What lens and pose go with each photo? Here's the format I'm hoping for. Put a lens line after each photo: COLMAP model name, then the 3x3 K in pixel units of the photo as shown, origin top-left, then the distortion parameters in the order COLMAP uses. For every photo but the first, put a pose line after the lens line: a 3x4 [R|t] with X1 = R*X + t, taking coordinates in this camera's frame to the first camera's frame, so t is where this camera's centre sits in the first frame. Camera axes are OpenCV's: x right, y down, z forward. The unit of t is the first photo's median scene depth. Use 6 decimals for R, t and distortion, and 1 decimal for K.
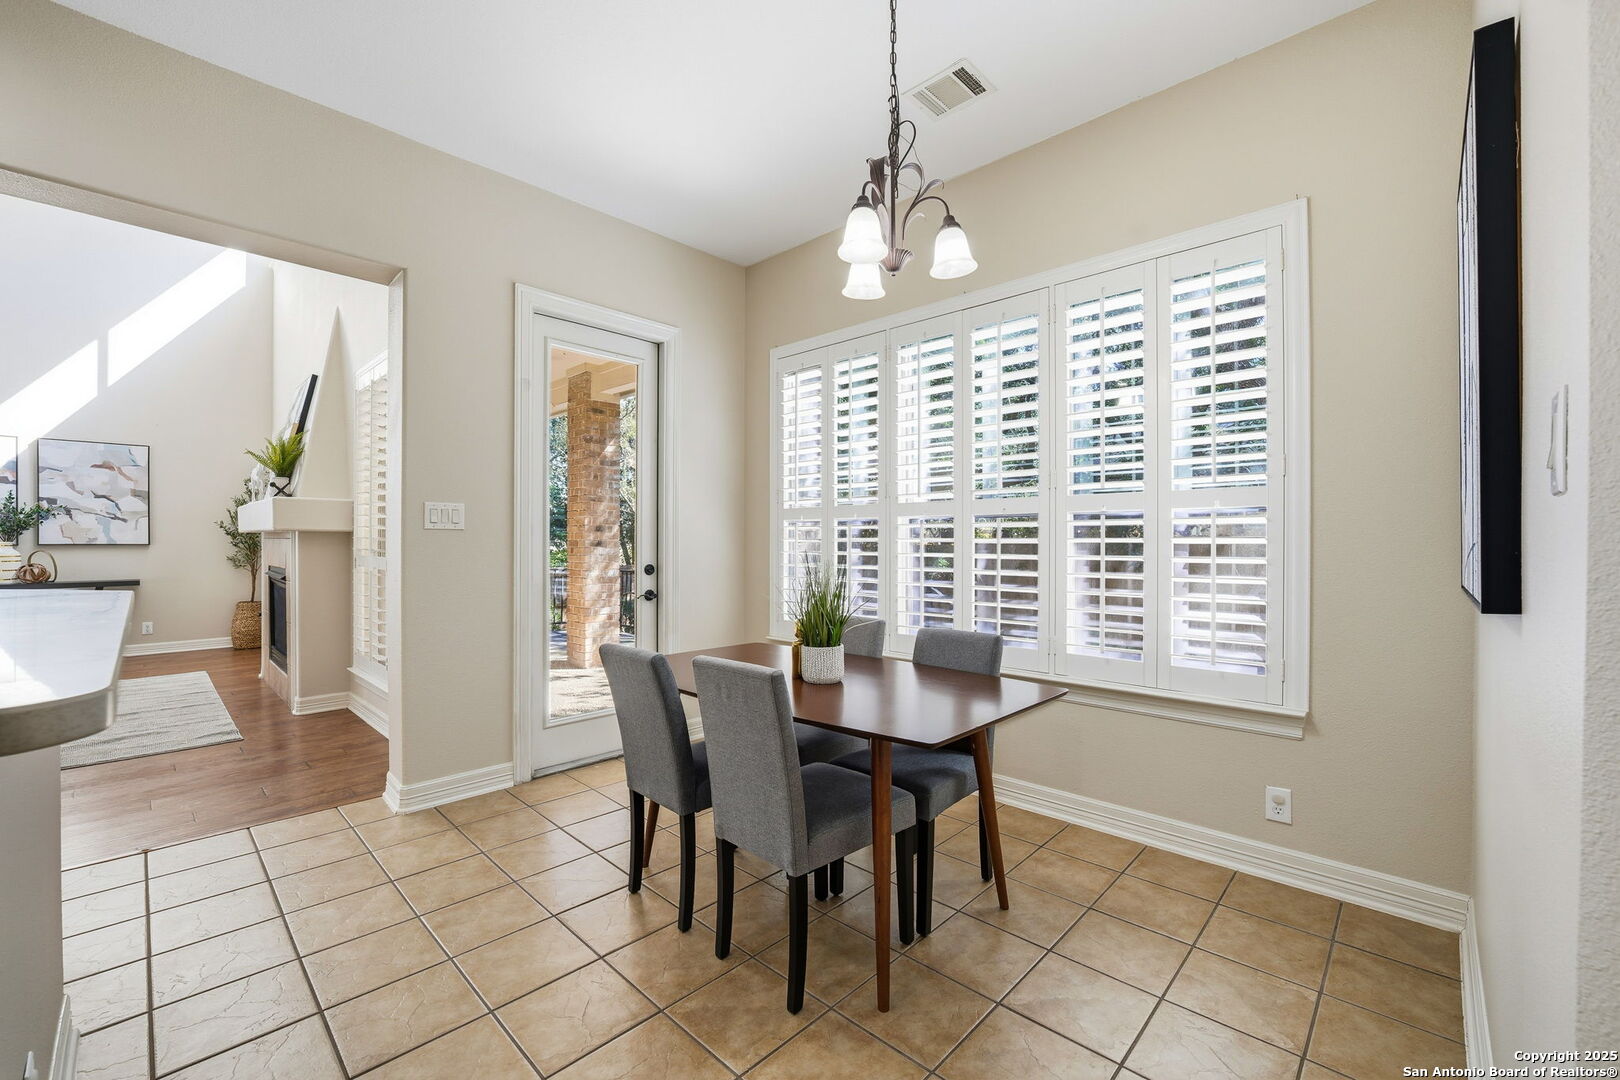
lens RADIAL K [[666.3, 0, 817.5], [0, 666.3, 543.6], [0, 0, 1]] dist [-0.009497, 0.000248]
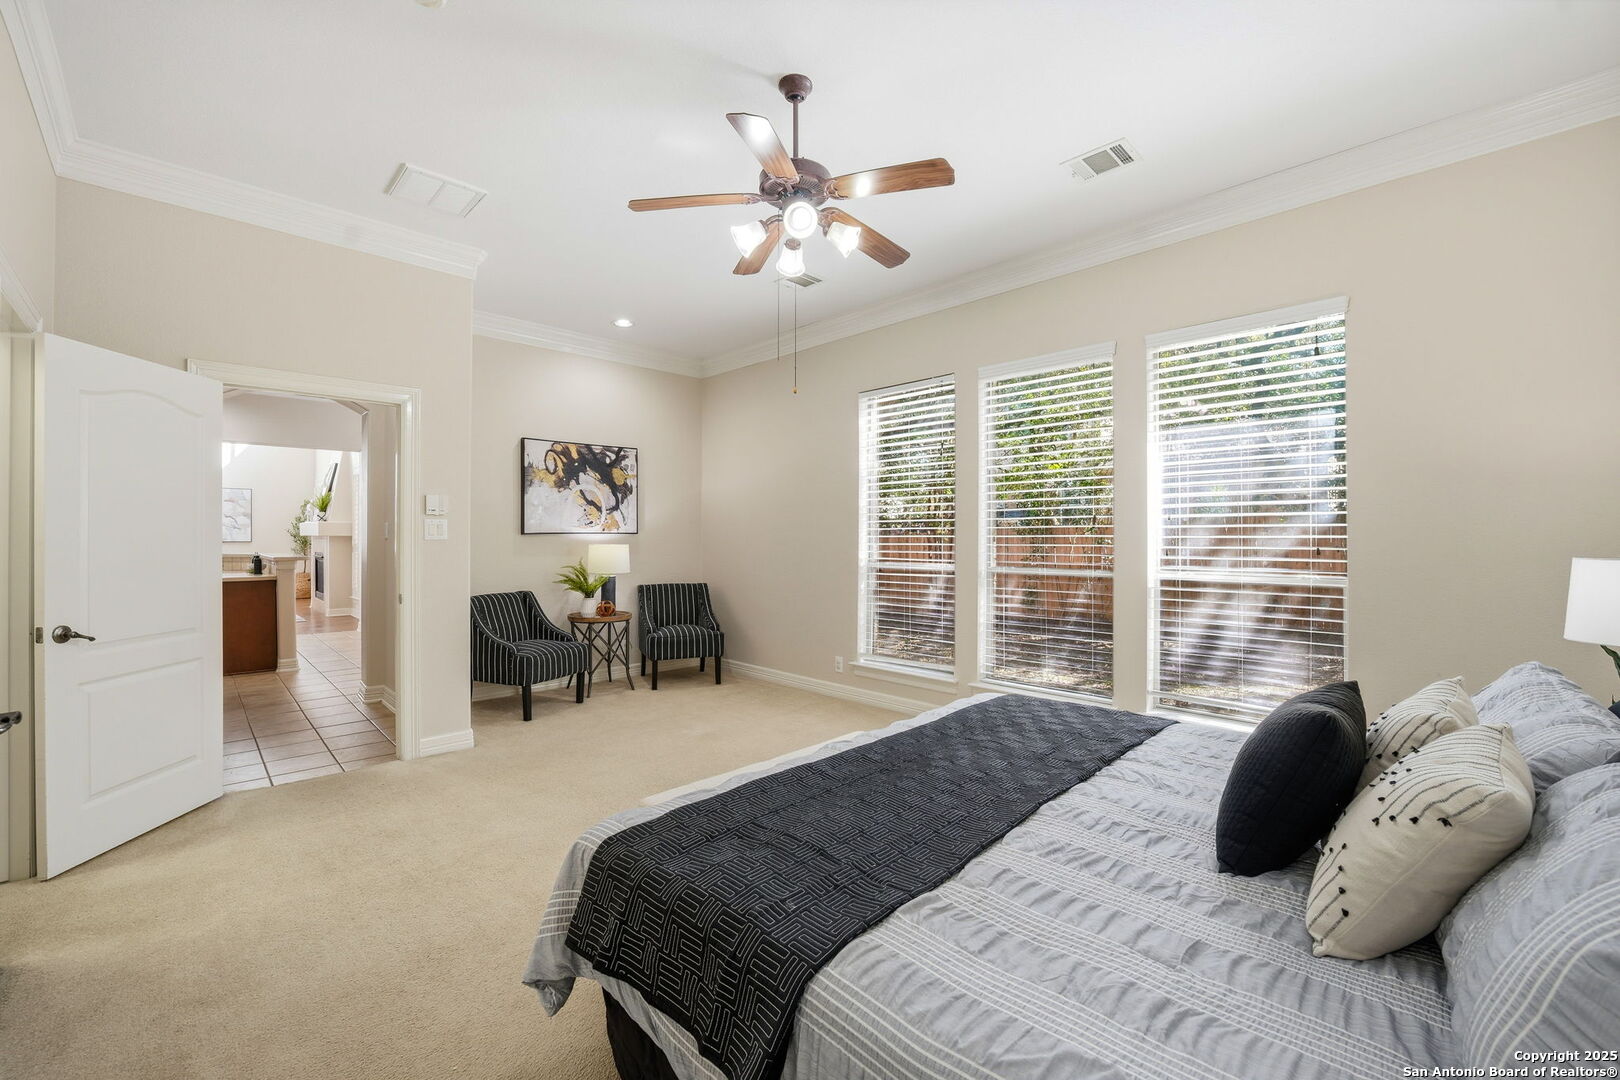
lens RADIAL K [[666.3, 0, 816.7], [0, 666.3, 536.0], [0, 0, 1]] dist [-0.009497, 0.000248]
pose [[0.999466, -0.001037, -0.032653, 0.710782], [0.000820, 0.999977, -0.006662, -0.001836], [0.032659, 0.006631, 0.999445, -0.899348]]
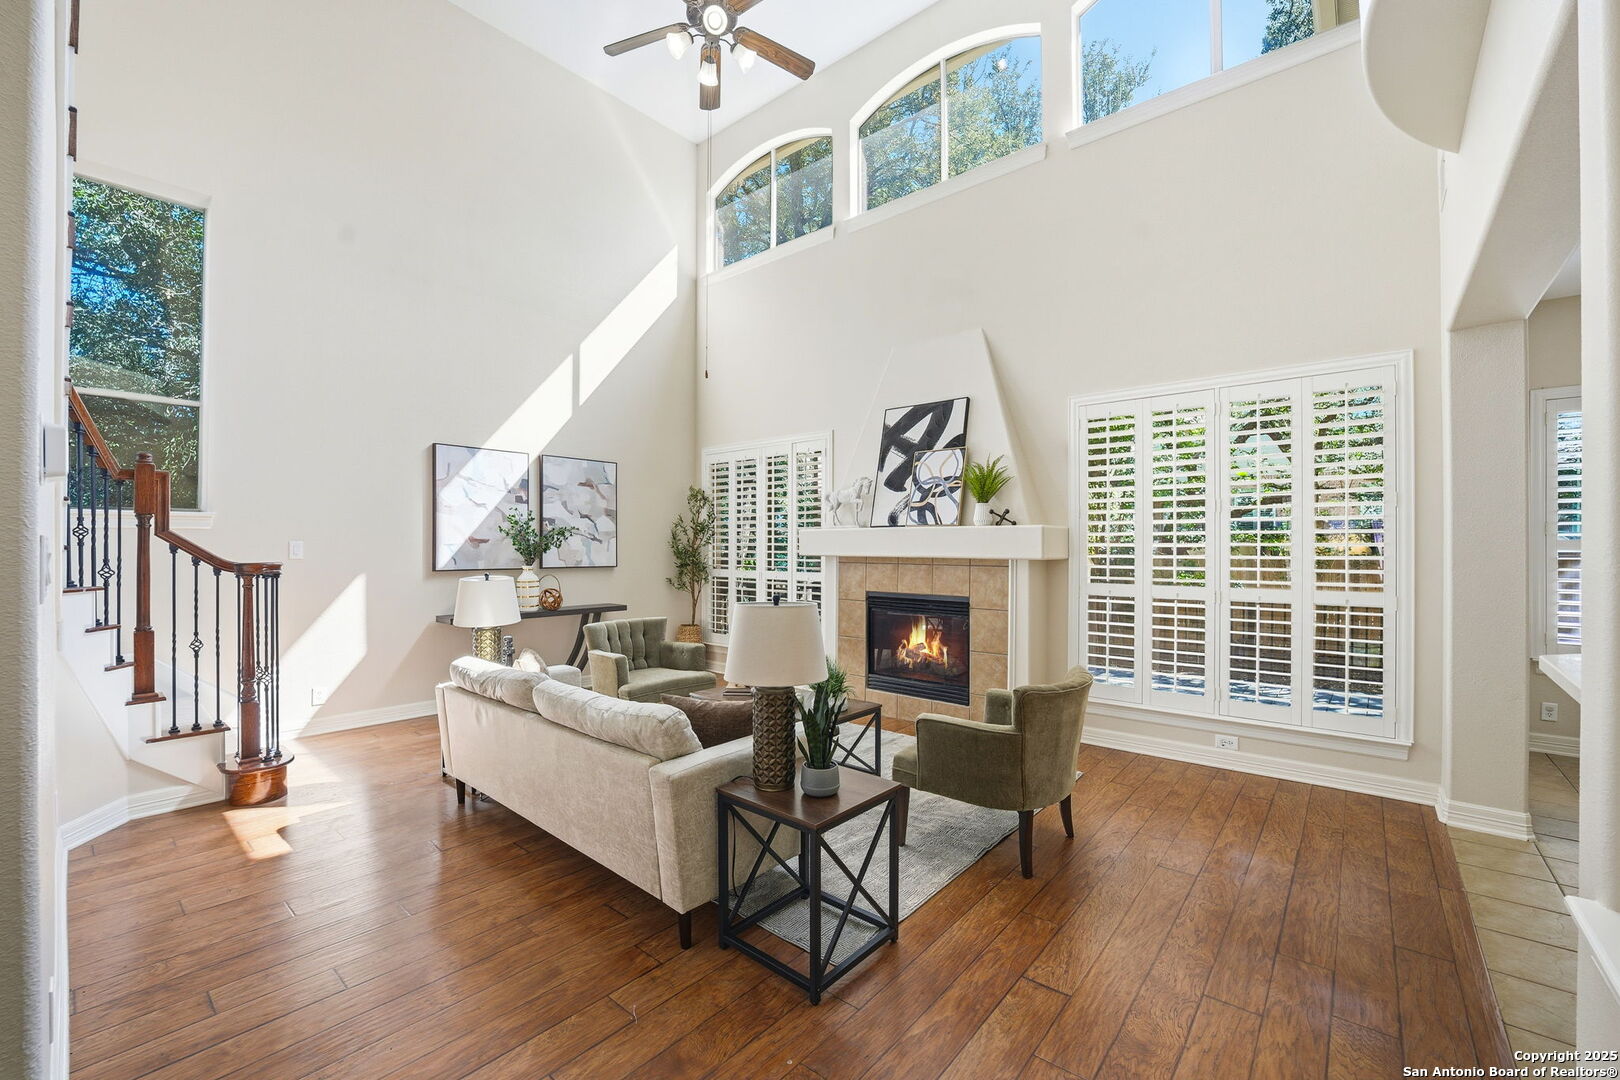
lens RADIAL K [[666.3, 0, 804.4], [0, 666.3, 547.4], [0, 0, 1]] dist [-0.009497, 0.000248]
pose [[0.999049, -0.006672, 0.043090, -0.856250], [0.007139, 0.999917, -0.010696, -0.015089], [-0.043015, 0.010993, 0.999014, 0.033699]]
